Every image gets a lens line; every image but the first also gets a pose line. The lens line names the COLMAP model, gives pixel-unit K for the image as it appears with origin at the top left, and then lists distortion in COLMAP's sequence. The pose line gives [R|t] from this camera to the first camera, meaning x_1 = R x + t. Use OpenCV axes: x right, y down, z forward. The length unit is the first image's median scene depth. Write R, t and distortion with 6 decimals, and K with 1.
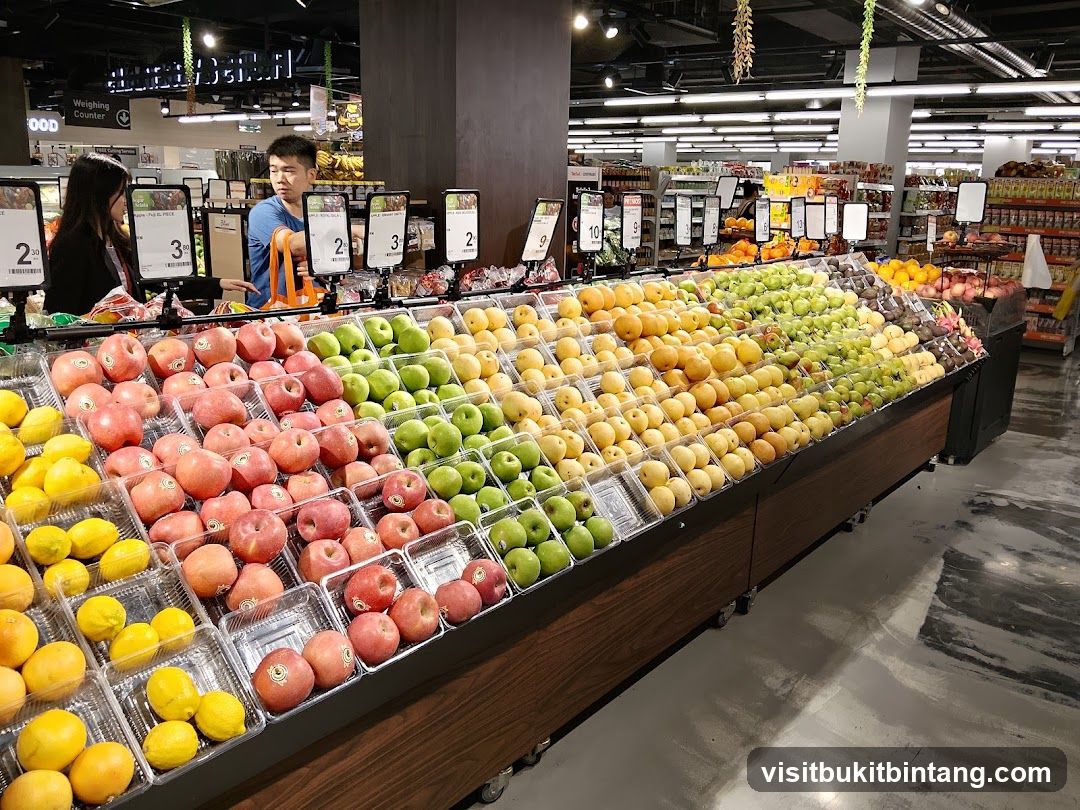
lens RADIAL K [[879.3, 0, 535.9], [0, 879.3, 404.5], [0, 0, 1]] dist [0.122136, -0.301016]
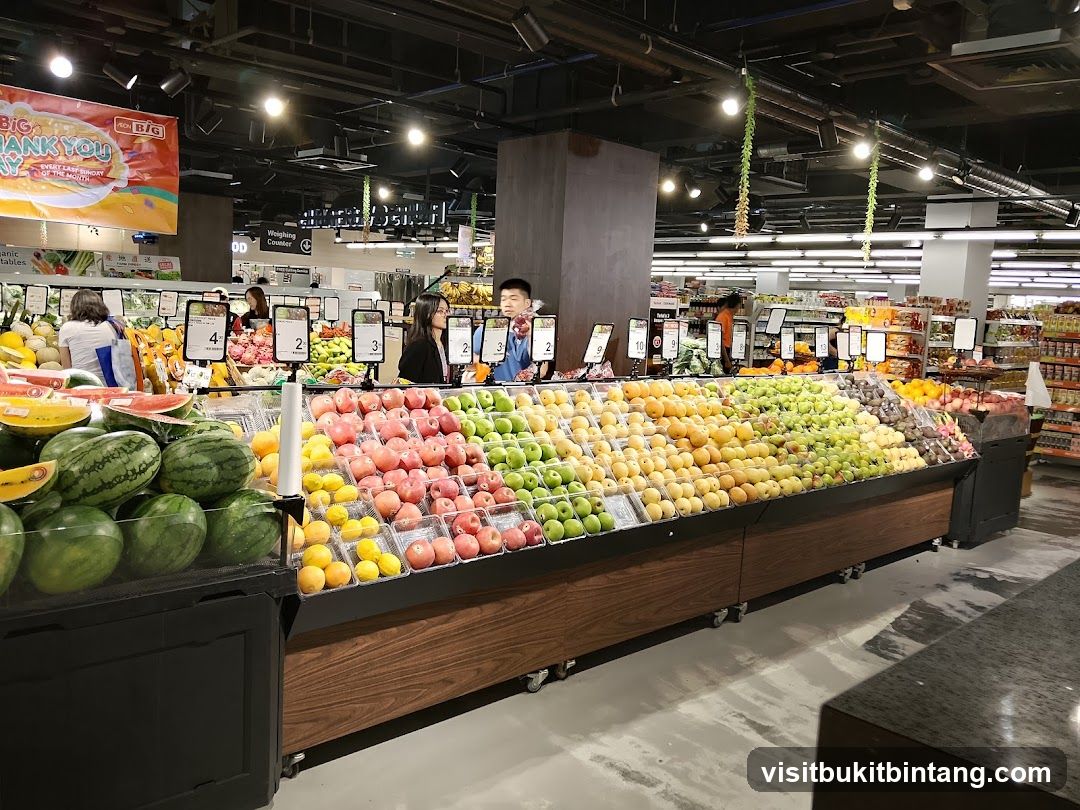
lens RADIAL K [[872.2, 0, 540.0], [0, 872.2, 405.0], [0, 0, 1]] dist [0.125361, -0.301967]
pose [[0.989362, 0.041865, -0.139317, 0.122205], [-0.059507, 0.990373, -0.124982, 0.101787], [0.132743, 0.131943, 0.982329, -0.472477]]
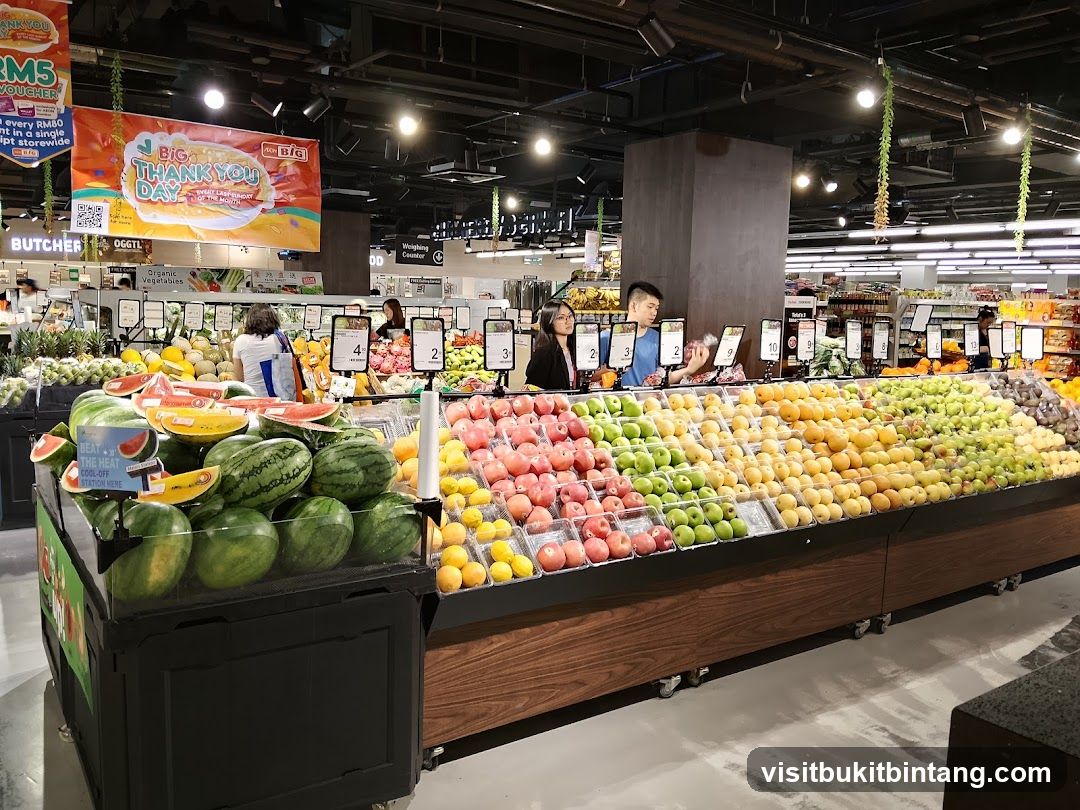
lens RADIAL K [[879.3, 0, 535.9], [0, 879.3, 404.5], [0, 0, 1]] dist [0.122136, -0.301016]
pose [[0.957631, 0.029895, -0.286443, 0.126532], [-0.067185, 0.990345, -0.121252, 0.103345], [0.280053, 0.135359, 0.950394, -0.491369]]
